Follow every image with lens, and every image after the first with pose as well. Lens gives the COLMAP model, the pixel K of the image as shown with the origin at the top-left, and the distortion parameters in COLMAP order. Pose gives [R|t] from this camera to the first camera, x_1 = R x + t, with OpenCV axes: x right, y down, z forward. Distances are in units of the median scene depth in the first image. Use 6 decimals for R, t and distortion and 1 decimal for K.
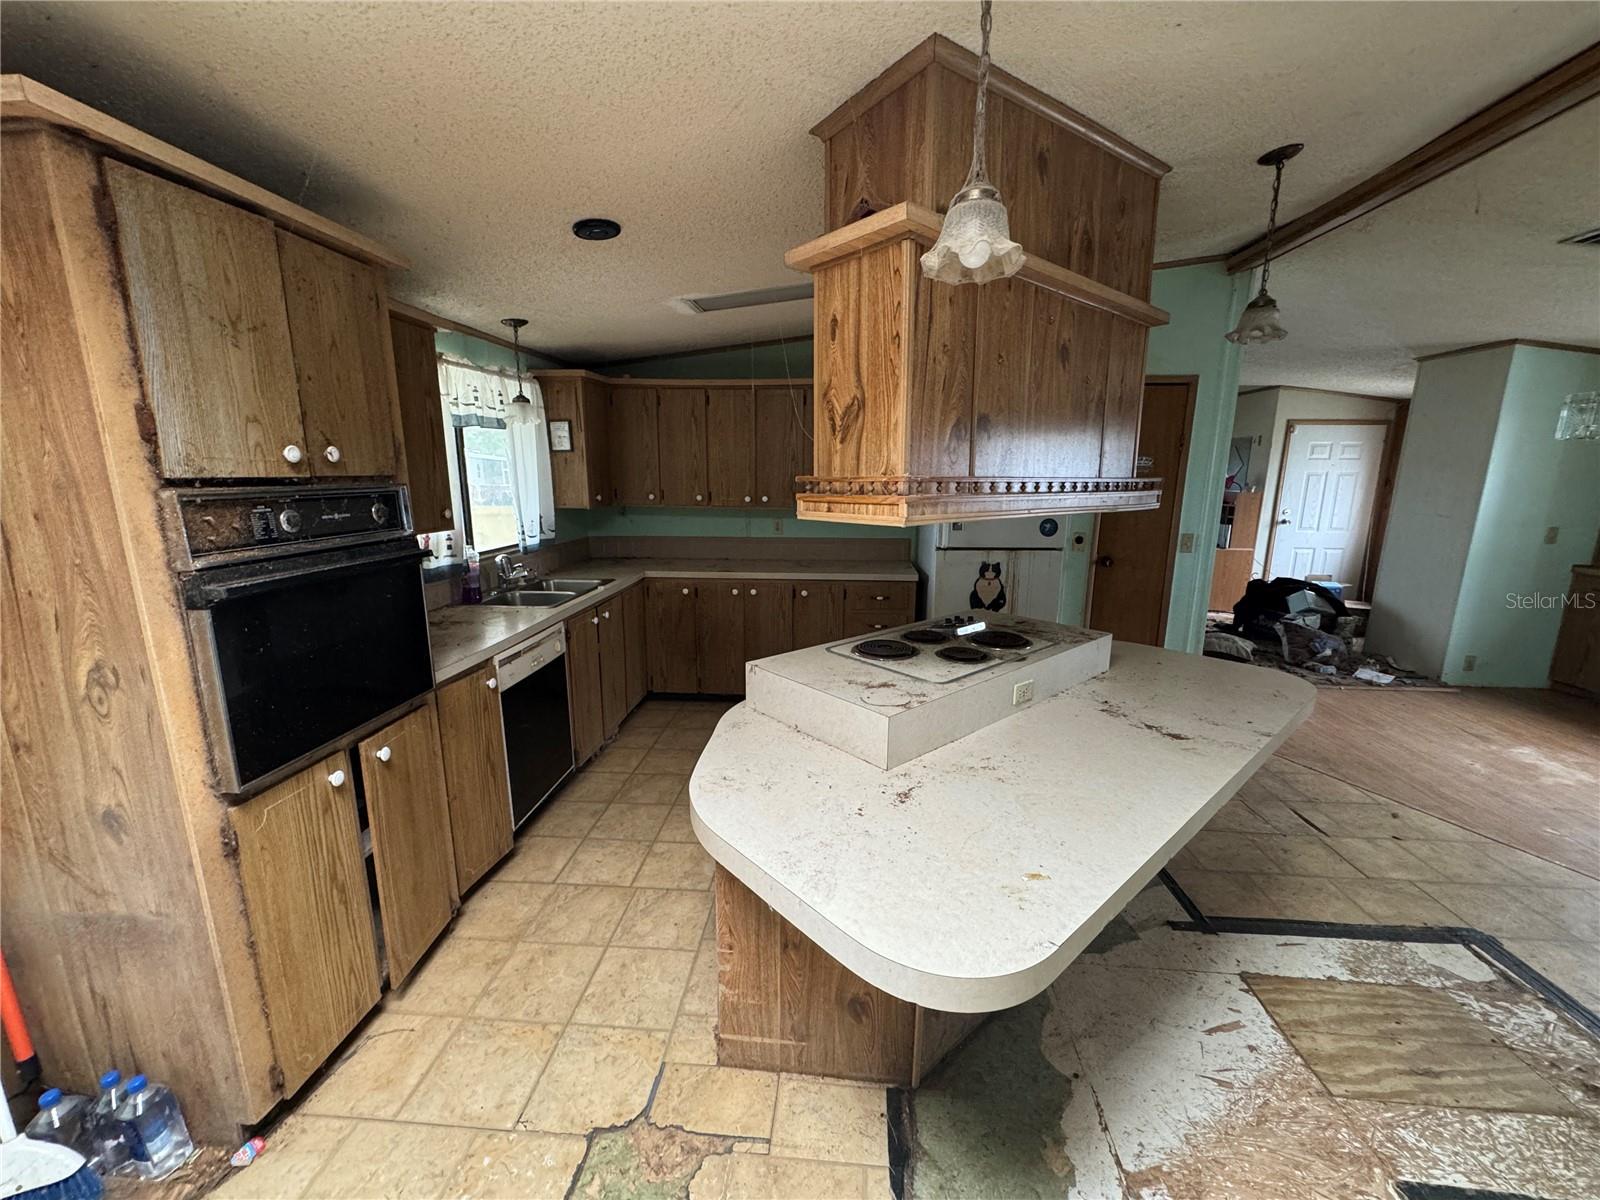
lens RADIAL K [[635.1, 0, 798.7], [0, 635.1, 601.0], [0, 0, 1]] dist [-0.003111, 0.000202]
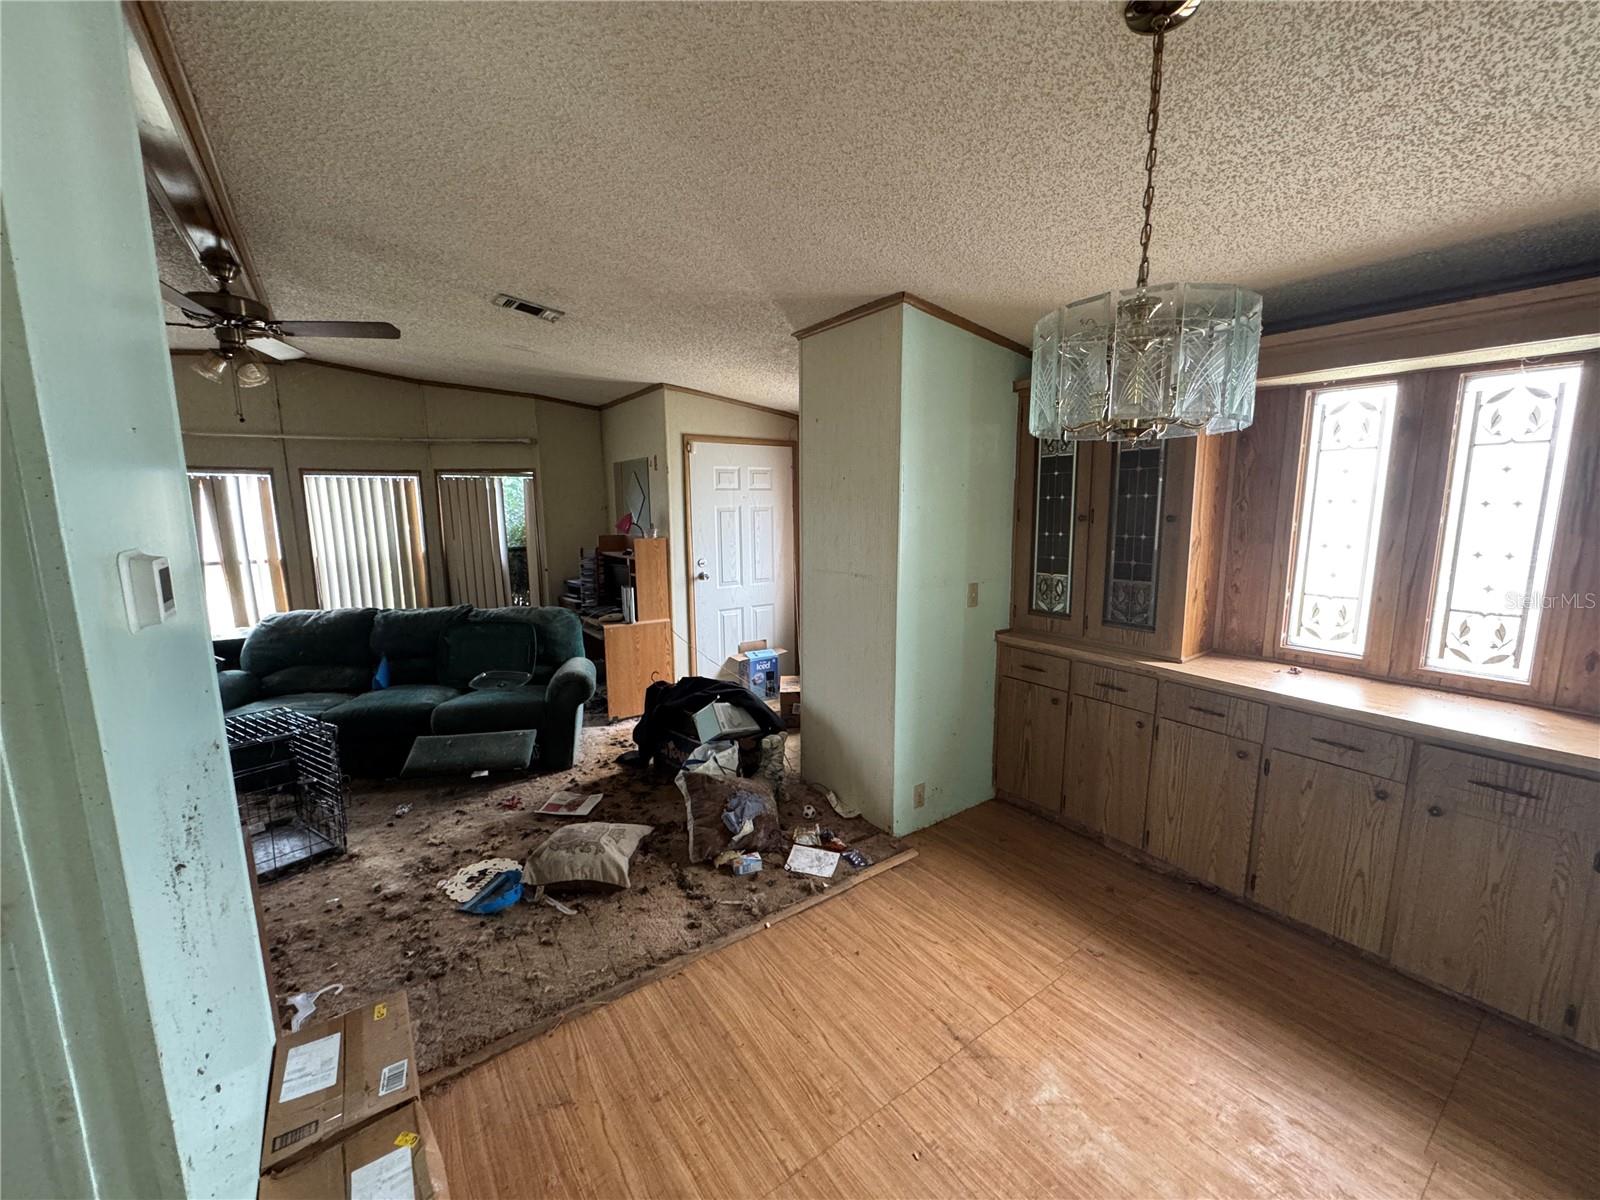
lens RADIAL K [[635.1, 0, 798.2], [0, 635.1, 601.7], [0, 0, 1]] dist [-0.003111, 0.000202]
pose [[0.765561, -0.110517, 0.633800, 0.694515], [0.142400, 0.989809, 0.000591, -0.144473], [-0.627407, 0.089801, 0.773496, 0.673784]]
